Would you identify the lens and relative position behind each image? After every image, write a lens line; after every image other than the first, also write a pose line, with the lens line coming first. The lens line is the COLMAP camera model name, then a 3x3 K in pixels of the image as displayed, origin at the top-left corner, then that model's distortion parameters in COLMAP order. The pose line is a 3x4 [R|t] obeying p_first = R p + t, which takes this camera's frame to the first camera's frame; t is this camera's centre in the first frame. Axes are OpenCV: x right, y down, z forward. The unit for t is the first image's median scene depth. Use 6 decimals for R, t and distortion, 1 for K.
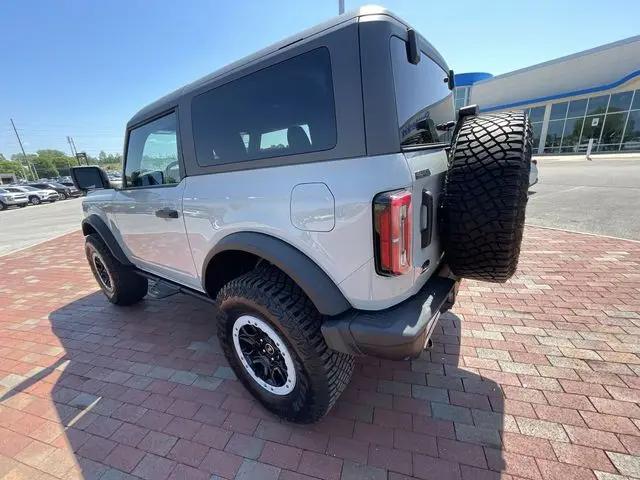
lens RADIAL K [[260.2, 0, 320.0], [0, 260.2, 240.0], [0, 0, 1]] dist [-0.002459, -0.000465]
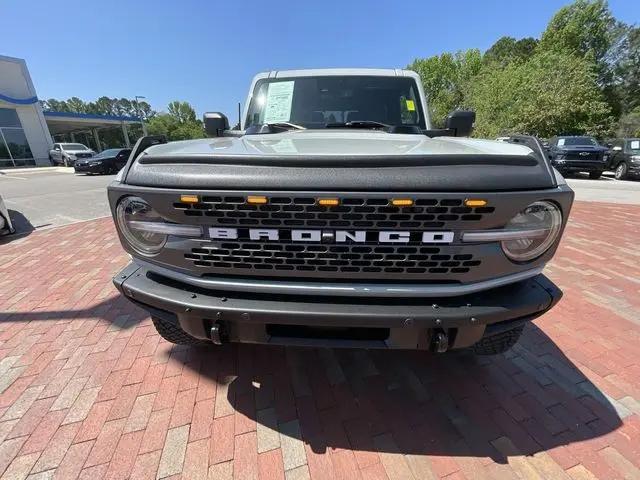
lens RADIAL K [[258.5, 0, 320.0], [0, 258.5, 240.0], [0, 0, 1]] dist [-0.004472, -0.000302]
pose [[-0.533989, -0.206794, 0.819812, -1.535504], [0.307946, 0.855457, 0.416367, -0.443134], [-0.787417, 0.474793, -0.393123, 2.050103]]
